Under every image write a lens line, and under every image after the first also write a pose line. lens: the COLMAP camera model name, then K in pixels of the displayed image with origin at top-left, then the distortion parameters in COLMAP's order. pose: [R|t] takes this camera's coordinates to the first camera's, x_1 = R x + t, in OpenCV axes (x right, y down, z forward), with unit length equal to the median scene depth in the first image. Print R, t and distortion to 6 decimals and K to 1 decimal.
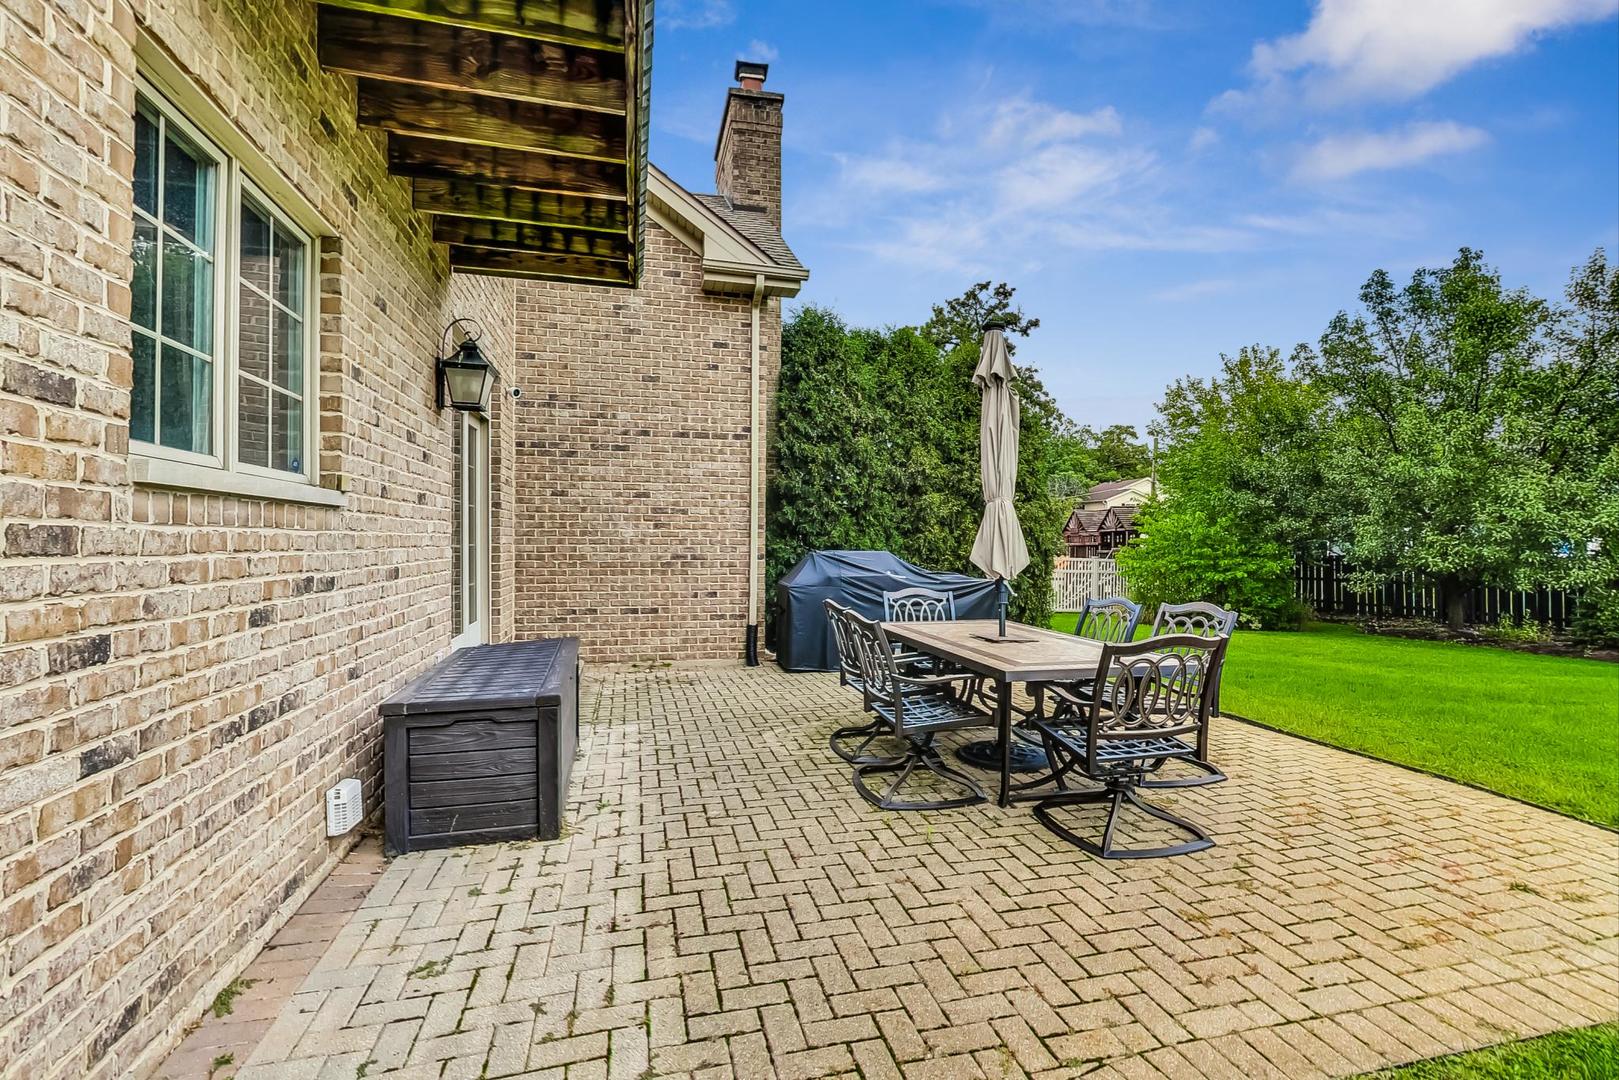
lens RADIAL K [[710.0, 0, 809.5], [0, 710.0, 540.0], [0, 0, 1]] dist [-0.000102, 0.000109]
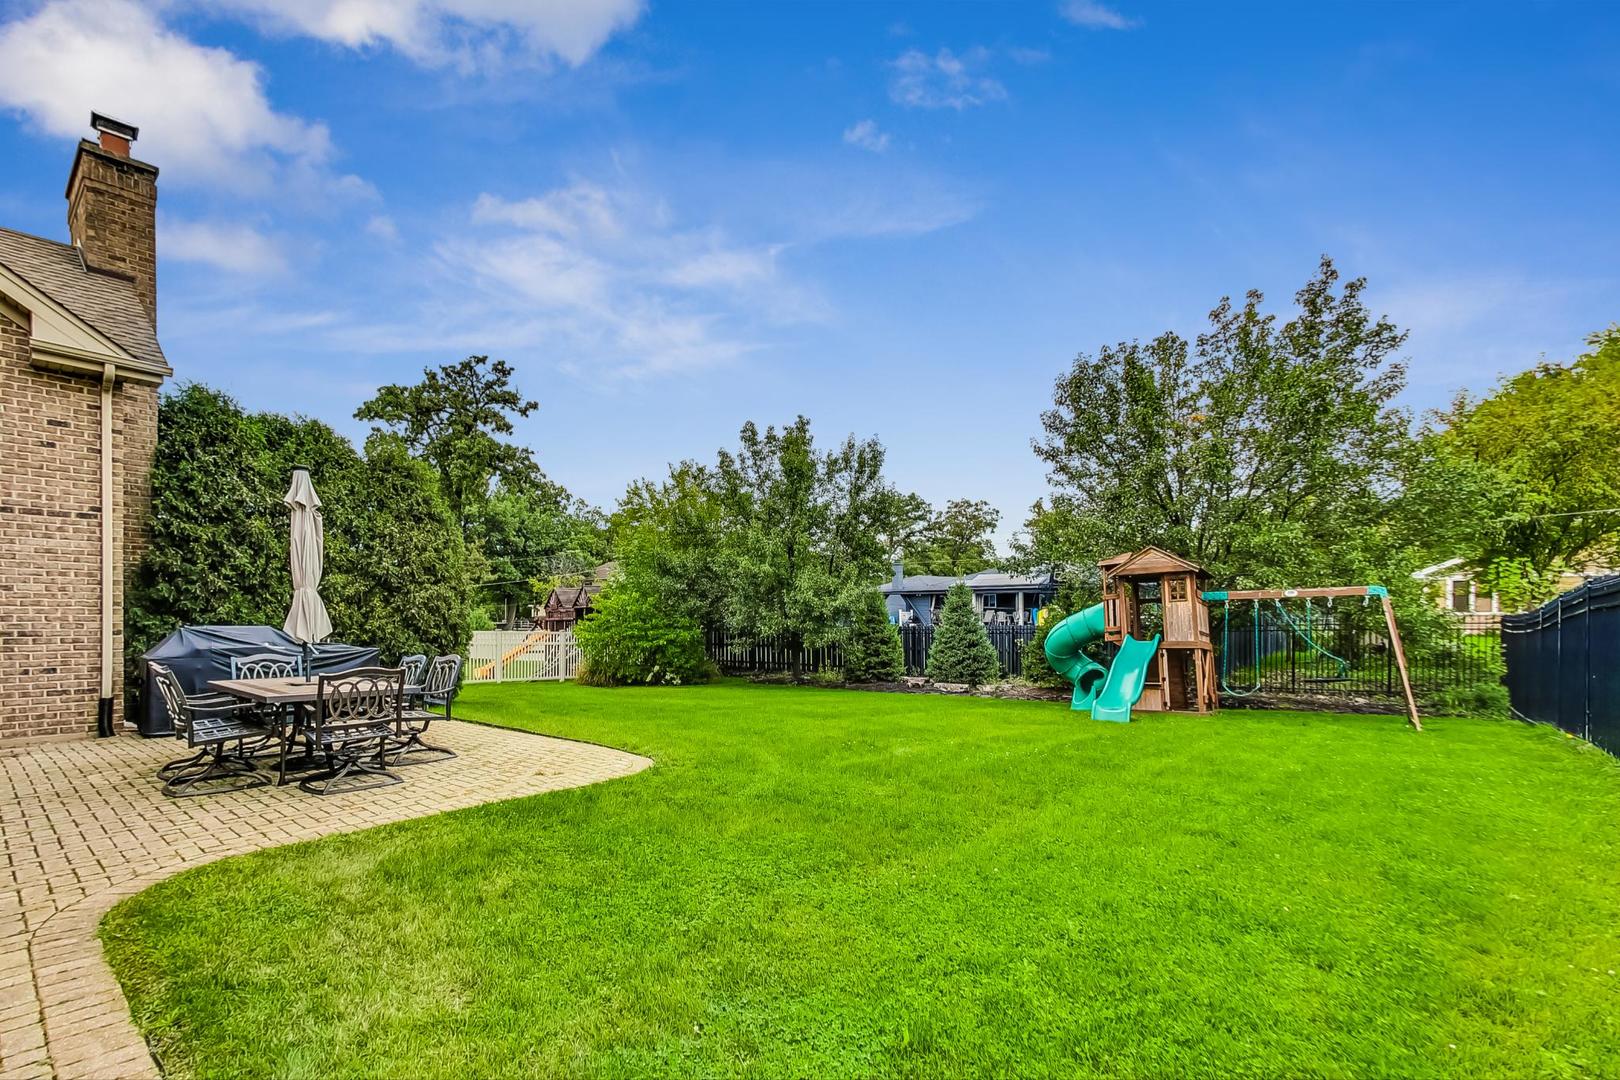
lens RADIAL K [[722.6, 0, 810.8], [0, 722.6, 622.6], [0, 0, 1]] dist [-0.000082, 0.001381]
pose [[0.811582, -0.008385, 0.584178, 0.110734], [0.002794, 0.999941, 0.010472, 0.000618], [-0.584232, -0.006867, 0.811558, -0.366965]]
